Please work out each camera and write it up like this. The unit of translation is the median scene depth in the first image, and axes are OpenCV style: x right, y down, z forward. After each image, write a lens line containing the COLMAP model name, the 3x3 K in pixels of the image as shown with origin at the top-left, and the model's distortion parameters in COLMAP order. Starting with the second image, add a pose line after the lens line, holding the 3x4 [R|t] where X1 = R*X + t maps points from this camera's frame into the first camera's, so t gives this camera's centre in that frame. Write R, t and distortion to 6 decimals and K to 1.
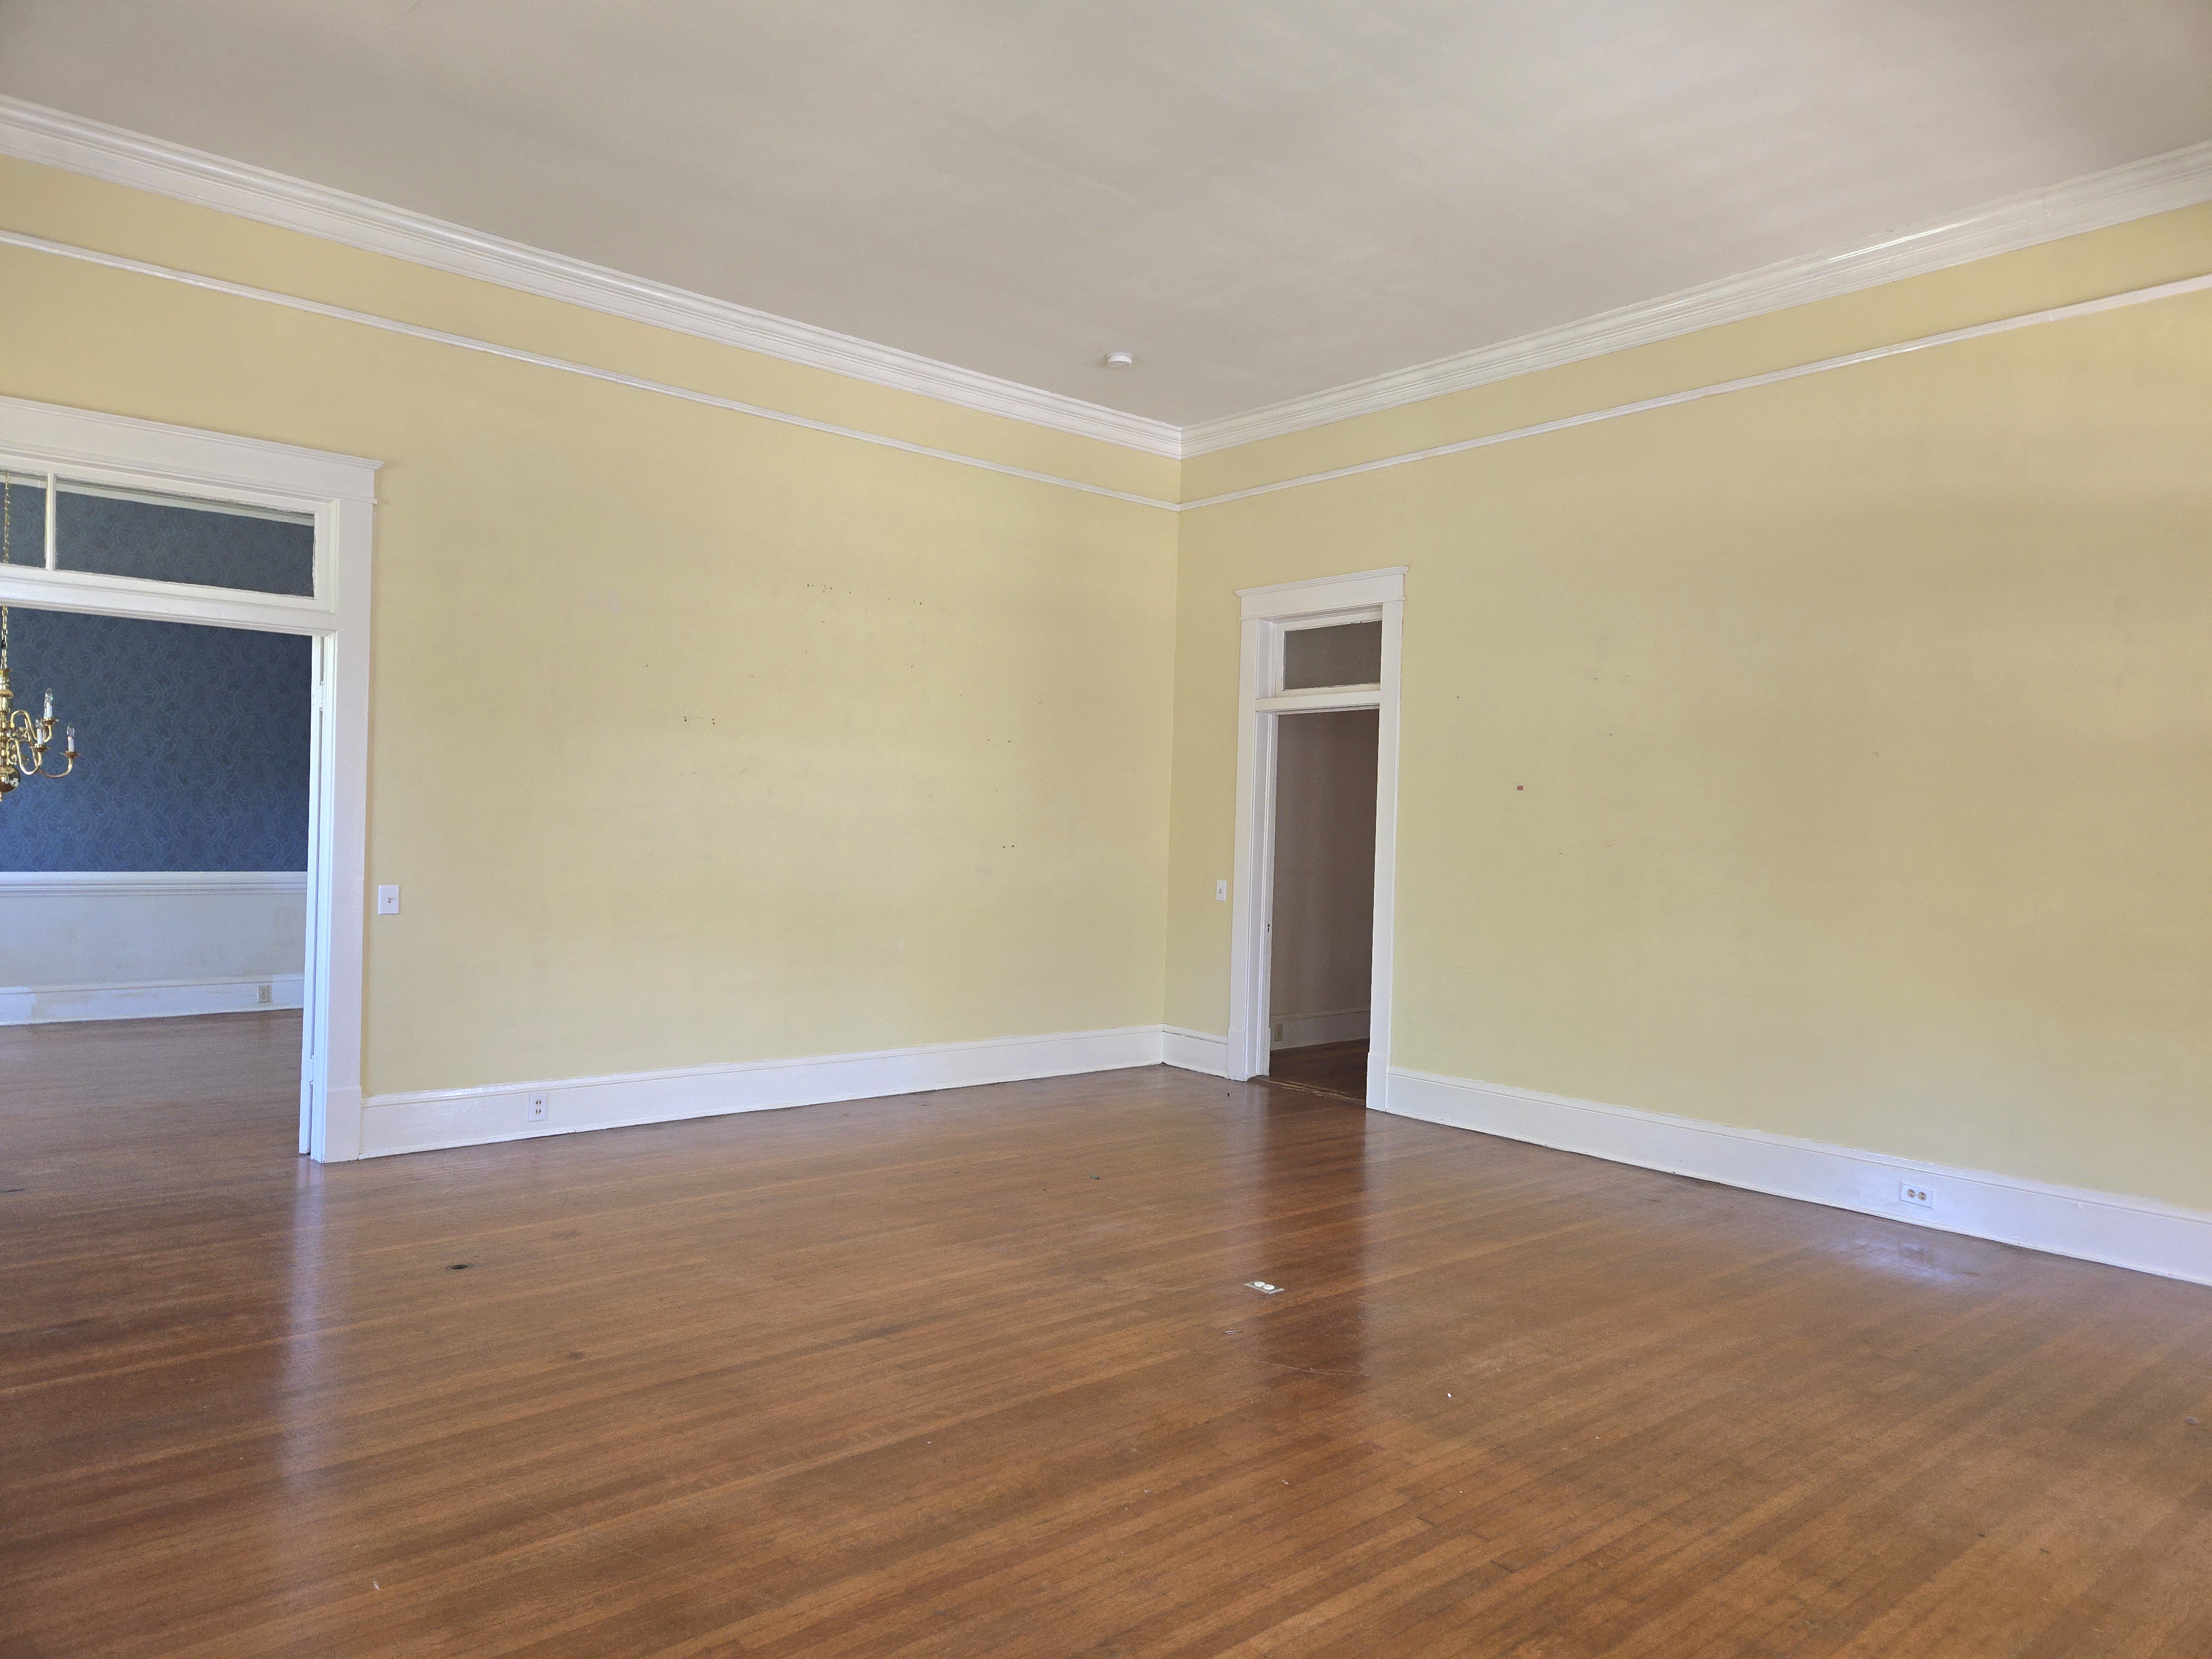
lens RADIAL K [[1475.6, 0, 1115.0], [0, 1475.6, 849.7], [0, 0, 1]] dist [0.053483, -0.034107]
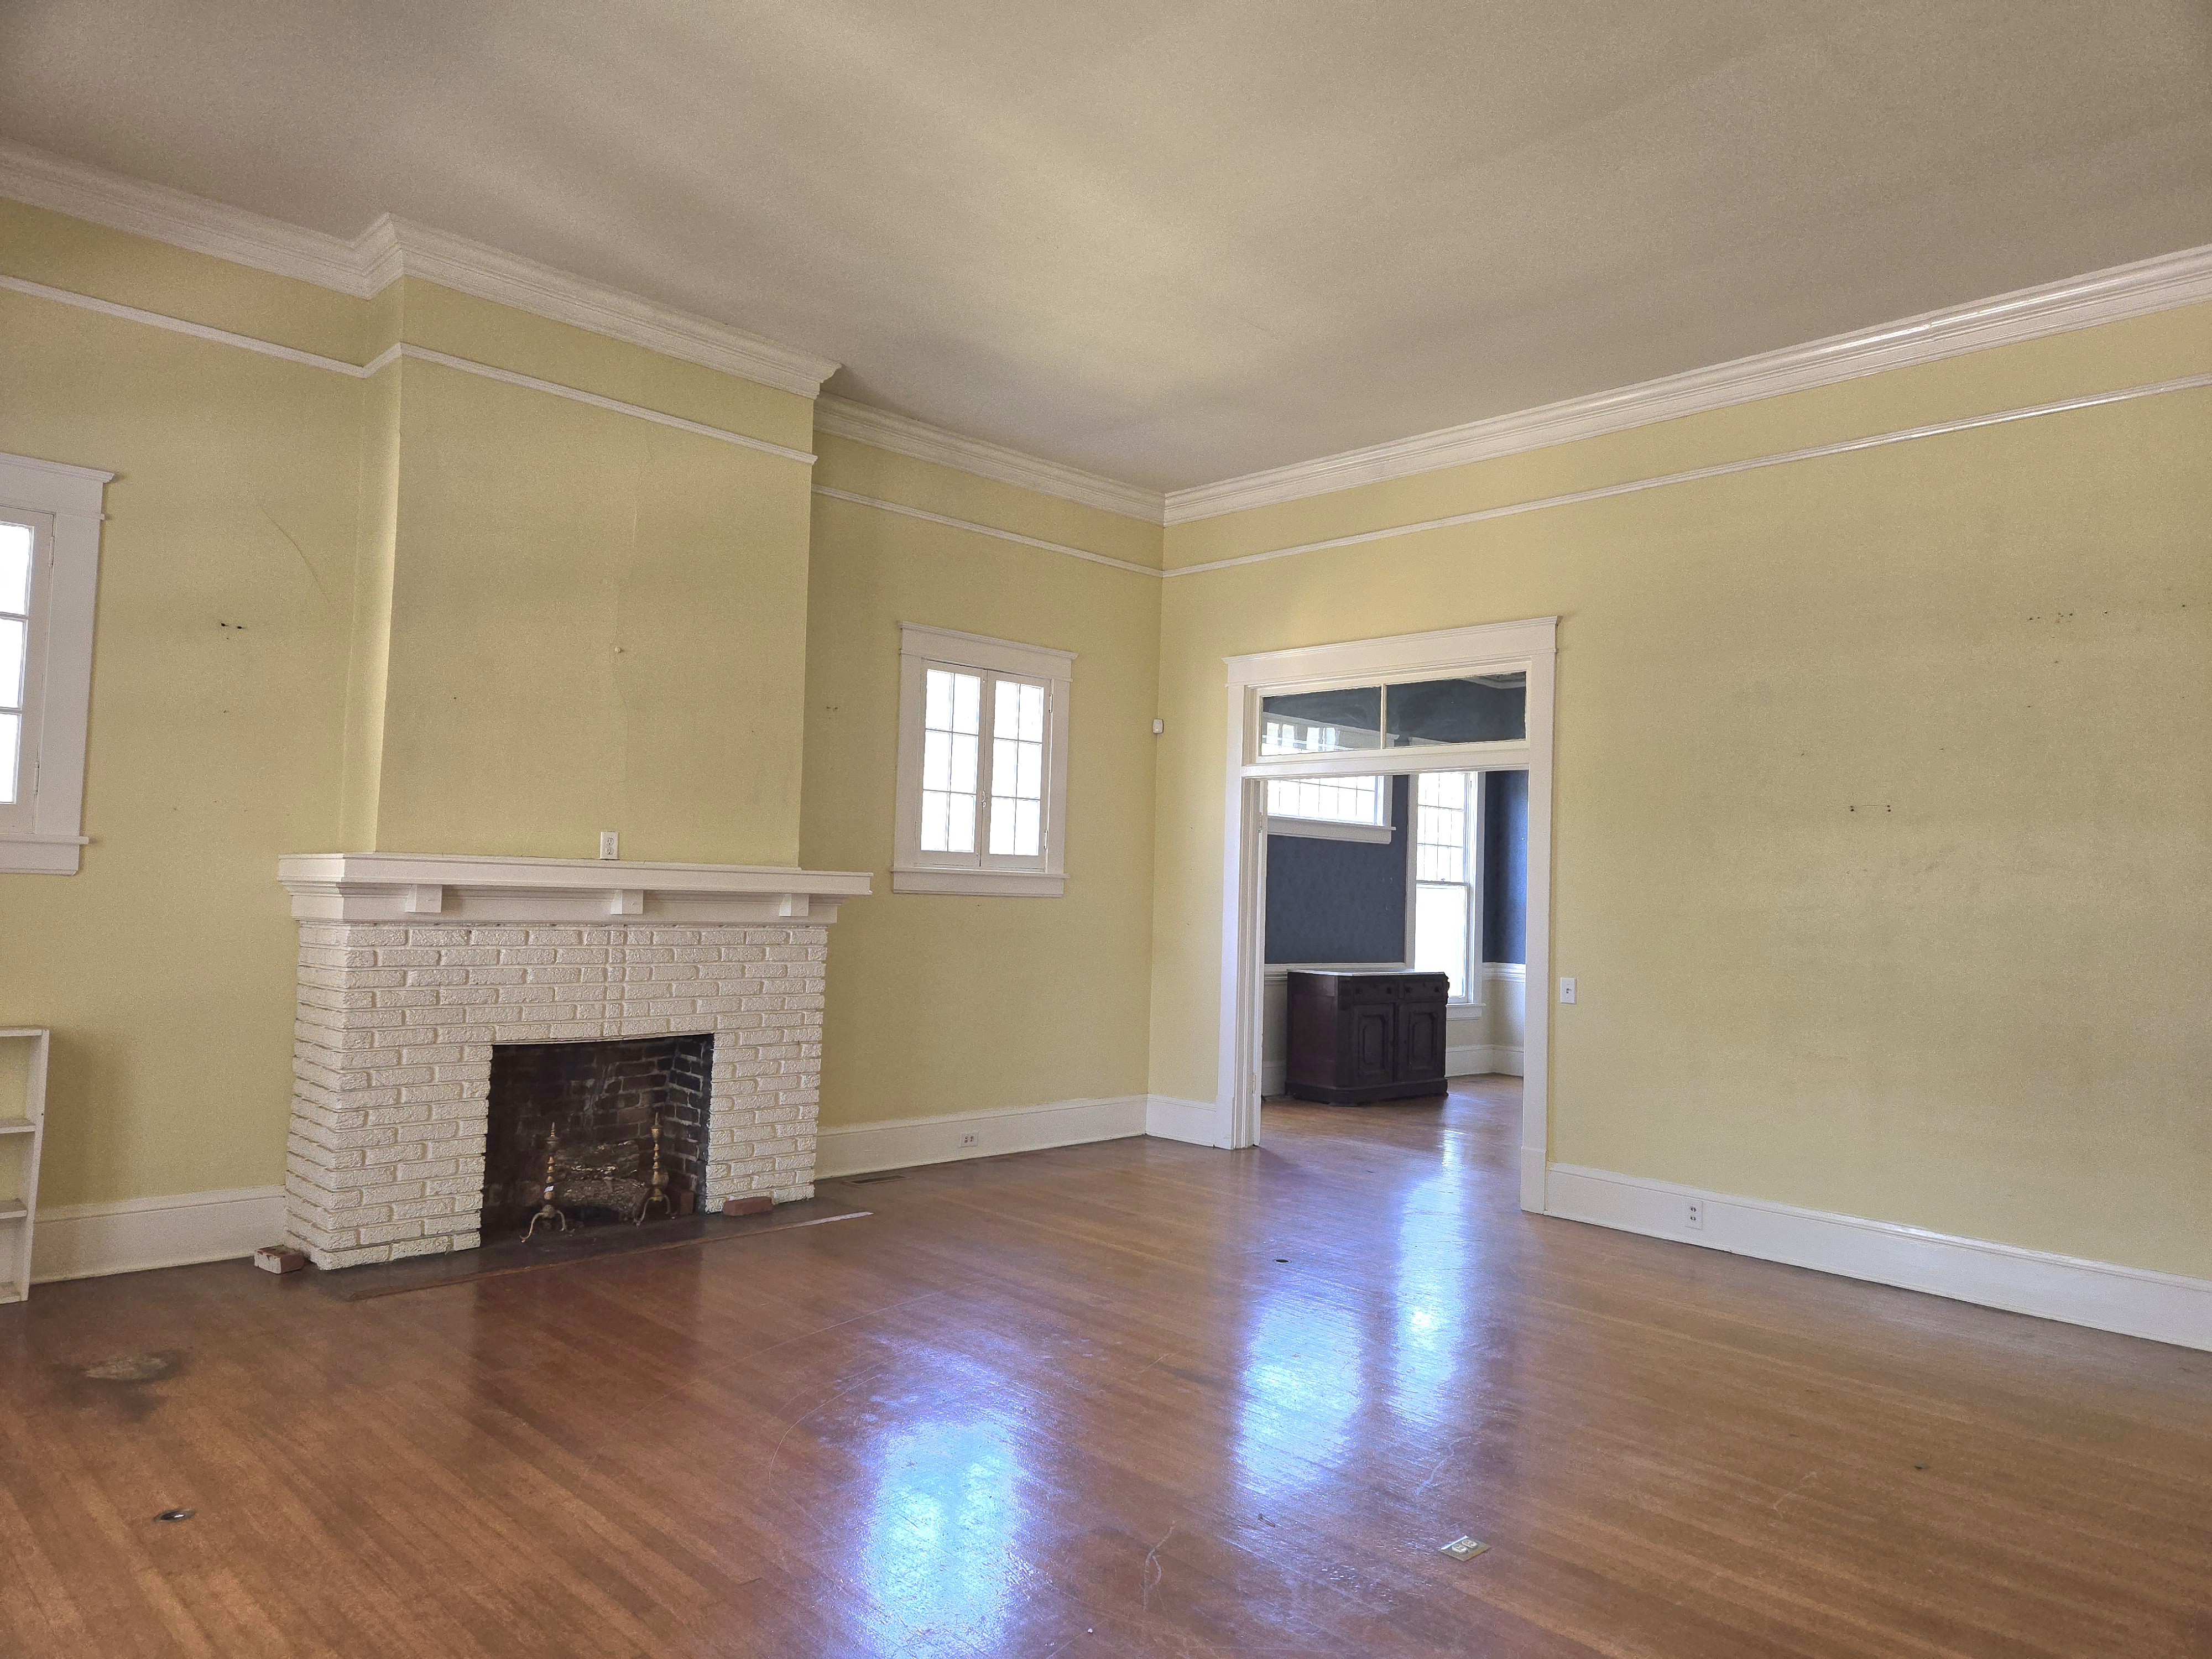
lens RADIAL K [[1475.6, 0, 1131.7], [0, 1475.6, 825.1], [0, 0, 1]] dist [0.053483, -0.034107]
pose [[0.067458, -0.069654, -0.995288, 0.637280], [-0.054545, 0.995811, -0.073388, 0.009791], [0.996230, 0.059238, 0.063377, 0.601305]]
